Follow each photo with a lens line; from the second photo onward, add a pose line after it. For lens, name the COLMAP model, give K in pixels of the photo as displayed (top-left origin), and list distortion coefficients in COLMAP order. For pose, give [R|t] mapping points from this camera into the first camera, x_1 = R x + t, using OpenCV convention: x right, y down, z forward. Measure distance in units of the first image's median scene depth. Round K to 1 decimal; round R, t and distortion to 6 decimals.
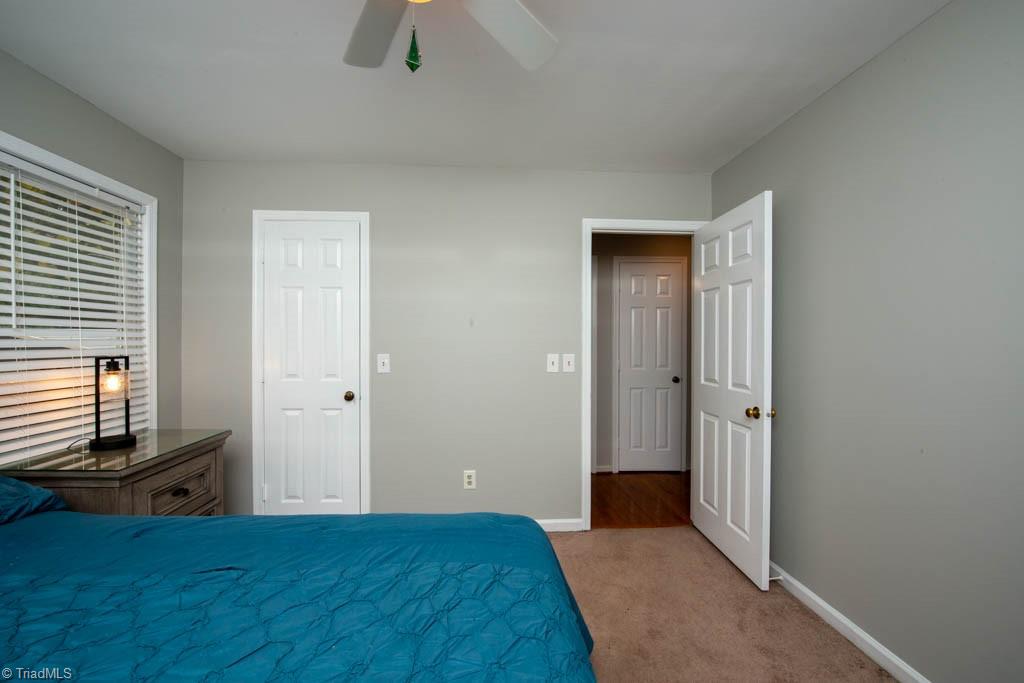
lens RADIAL K [[409.1, 0, 510.5], [0, 409.1, 342.3], [0, 0, 1]] dist [-0.015739, -0.002940]
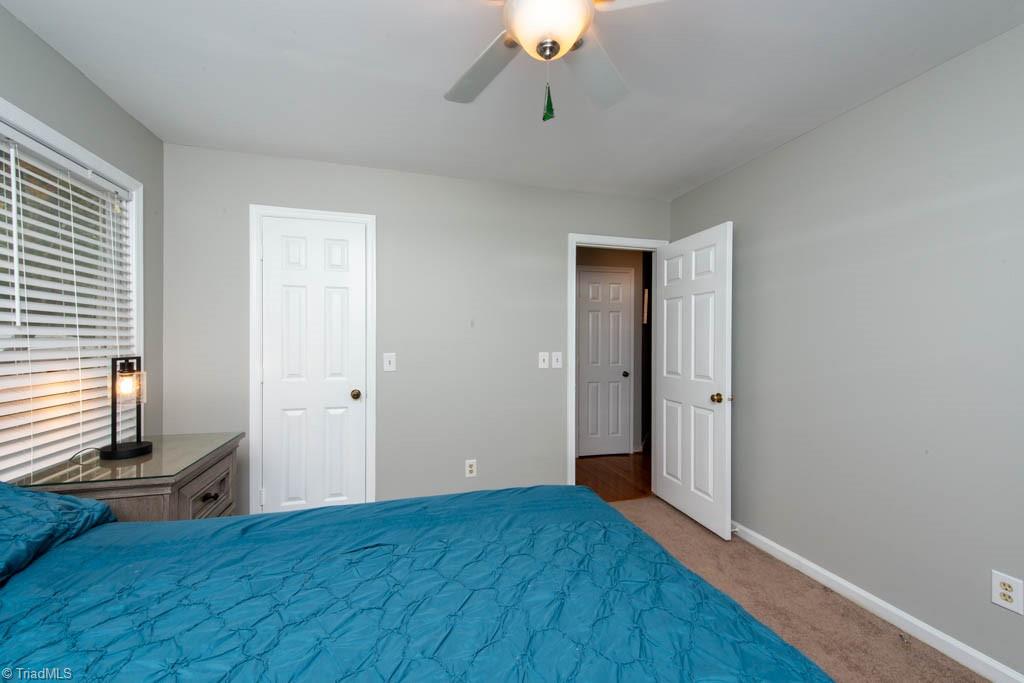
lens RADIAL K [[400.4, 0, 510.4], [0, 400.4, 342.5], [0, 0, 1]] dist [0.019884, -0.008863]
pose [[0.978160, -0.000277, 0.207855, -0.272350], [-0.000065, 0.999999, 0.001641, 0.000347], [-0.207856, -0.001618, 0.978158, -0.077962]]
